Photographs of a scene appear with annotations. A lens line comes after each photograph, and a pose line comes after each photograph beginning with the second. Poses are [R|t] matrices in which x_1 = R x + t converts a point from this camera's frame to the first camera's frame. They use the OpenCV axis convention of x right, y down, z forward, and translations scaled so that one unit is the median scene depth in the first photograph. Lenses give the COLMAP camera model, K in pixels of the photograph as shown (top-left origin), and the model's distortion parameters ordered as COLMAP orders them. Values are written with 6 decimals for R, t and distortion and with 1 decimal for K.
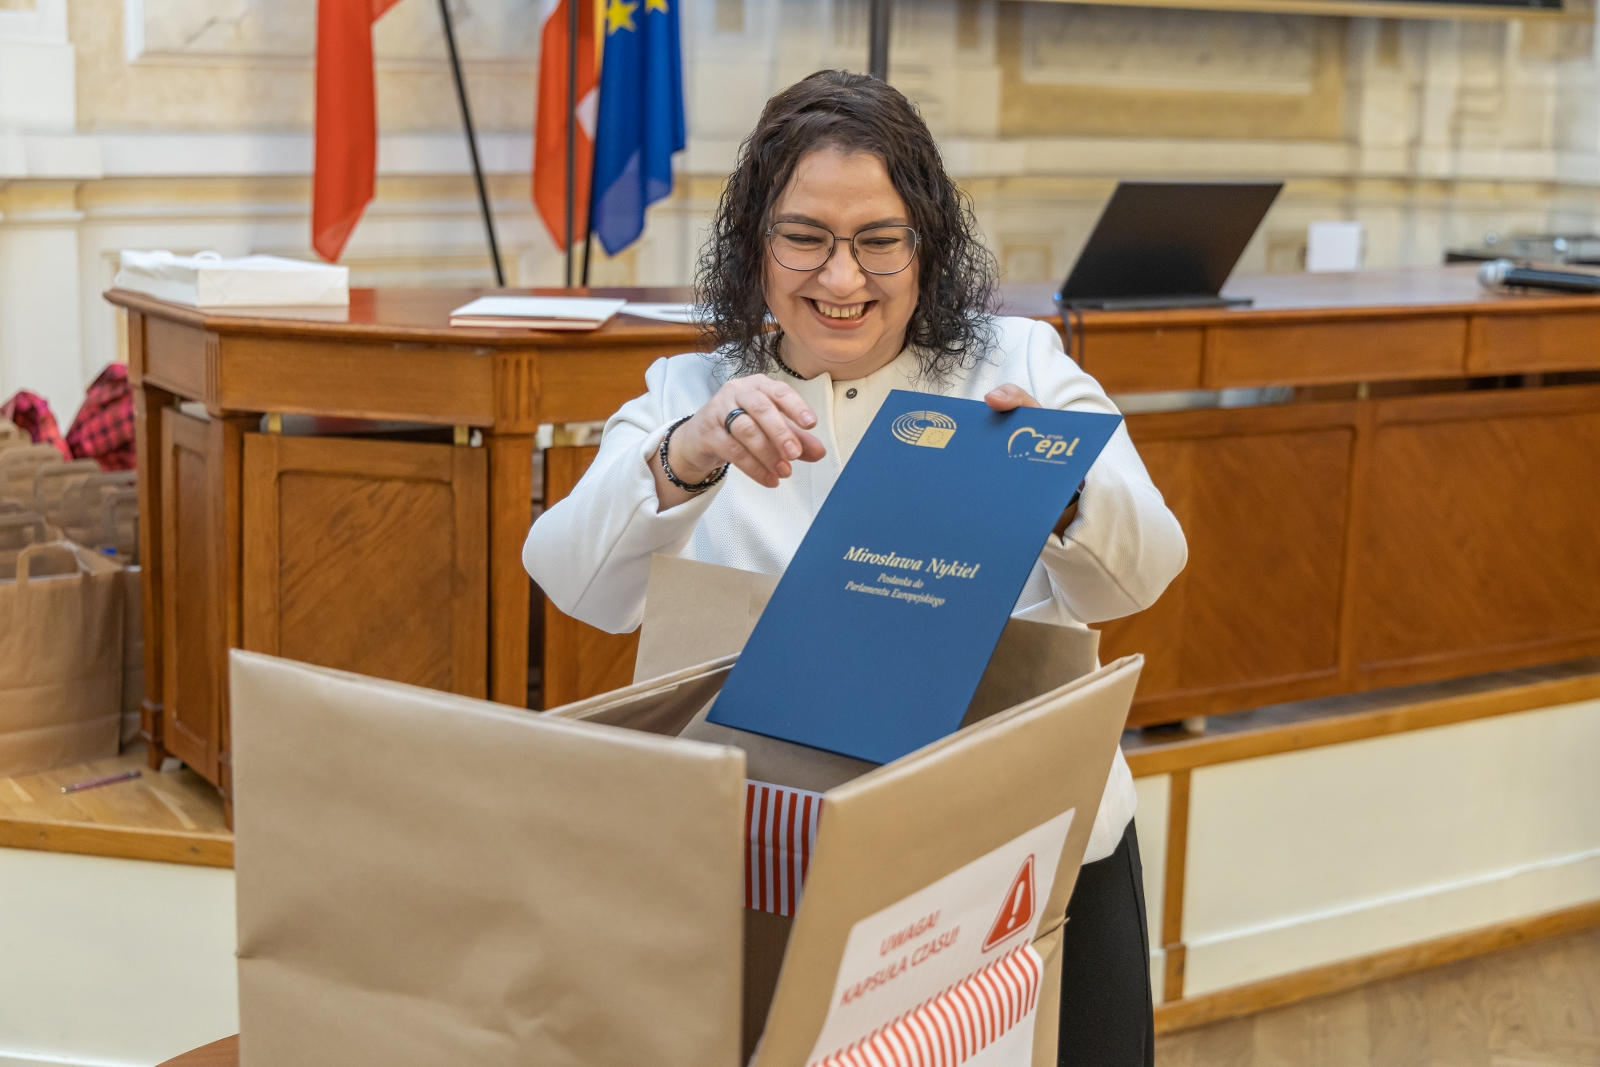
lens RADIAL K [[2357.6, 0, 800.0], [0, 2357.6, 533.5], [0, 0, 1]] dist [-0.023999, -0.019429]
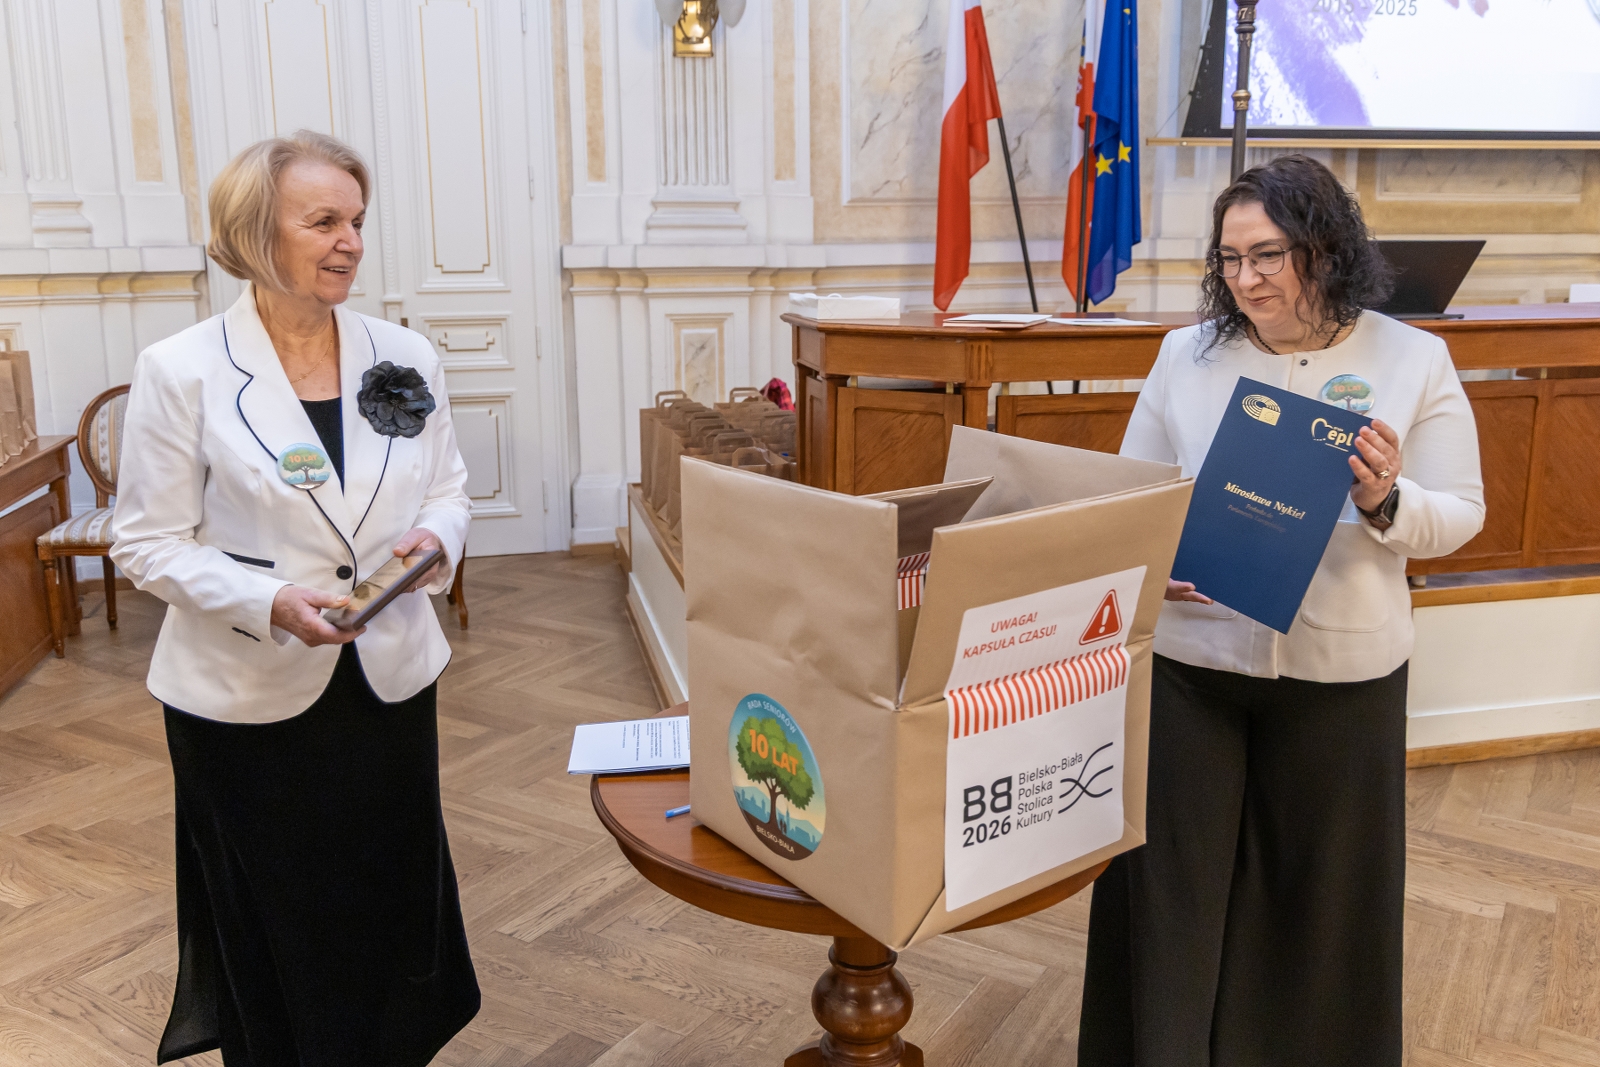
lens RADIAL K [[1311.5, 0, 806.1], [0, 1311.5, 503.8], [0, 0, 1]] dist [-0.008992, -0.006499]
pose [[0.940524, 0.036298, -0.337781, 0.070611], [-0.030658, 0.999287, 0.022019, 0.020734], [0.338340, -0.010354, 0.940967, 0.013295]]
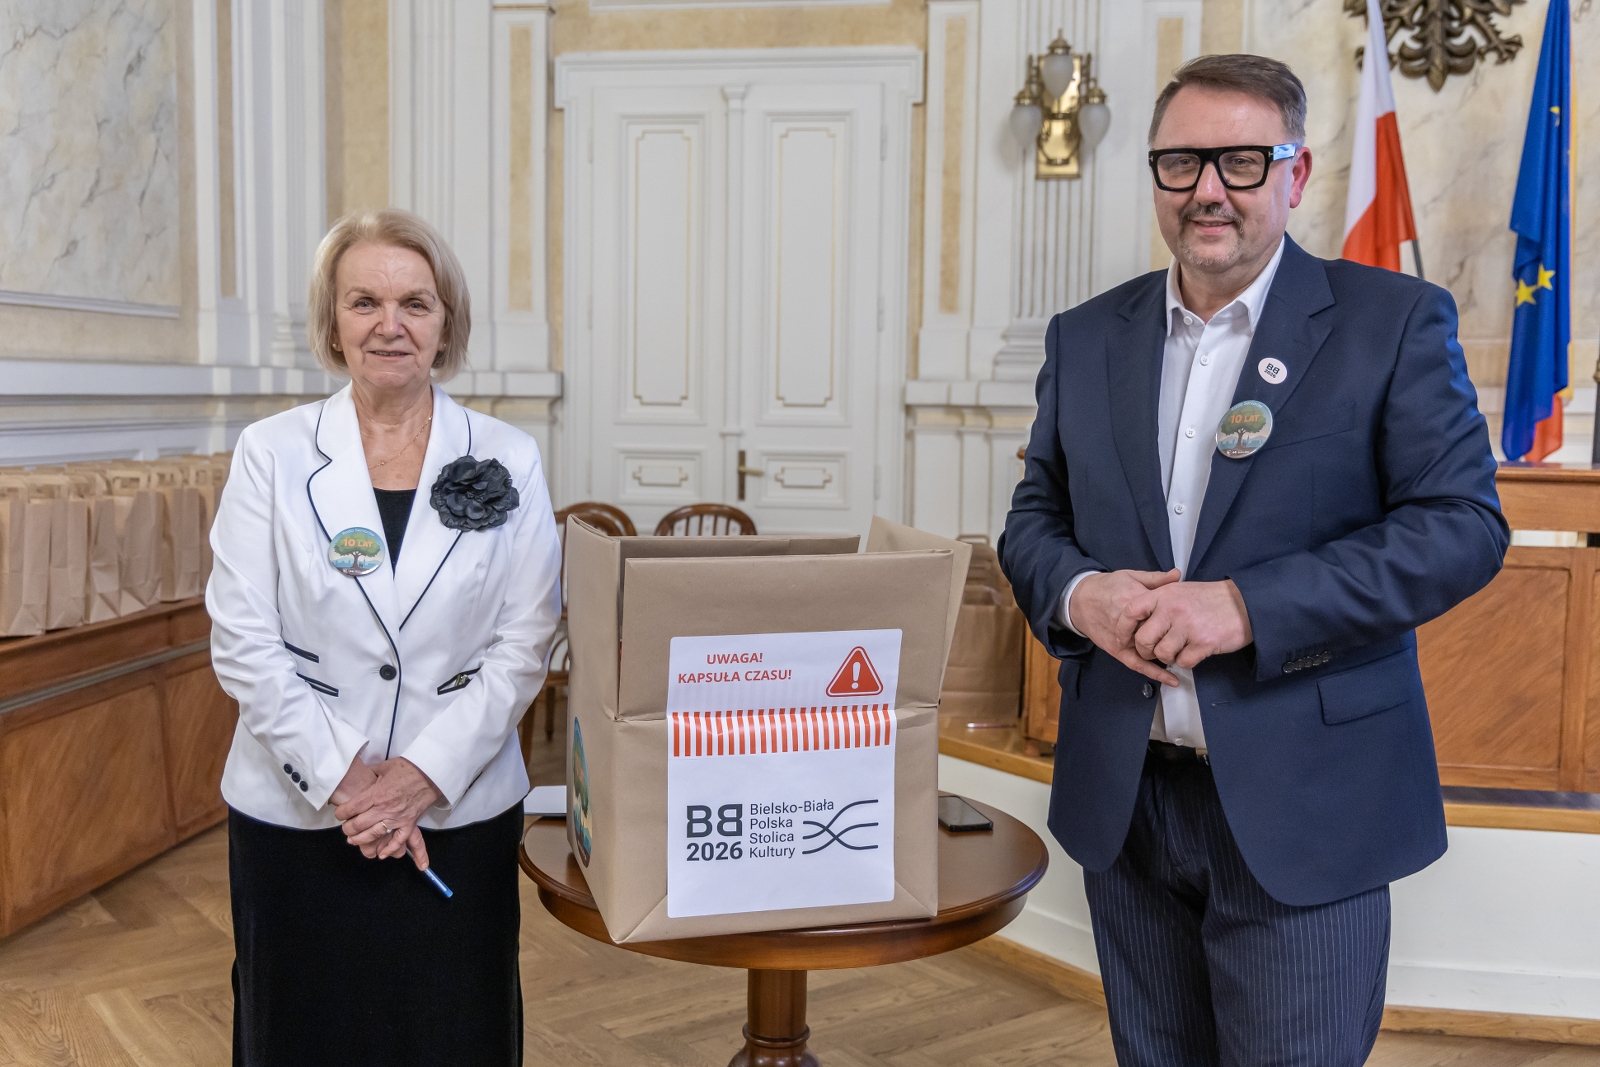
lens RADIAL K [[1554.1, 0, 771.1], [0, 1554.1, 536.3], [0, 0, 1]] dist [-0.000472, 0.003501]
pose [[0.747983, 0.049271, -0.661887, 0.286064], [-0.115570, 0.991675, -0.056782, 0.043668], [0.653579, 0.118966, 0.747450, 0.015660]]
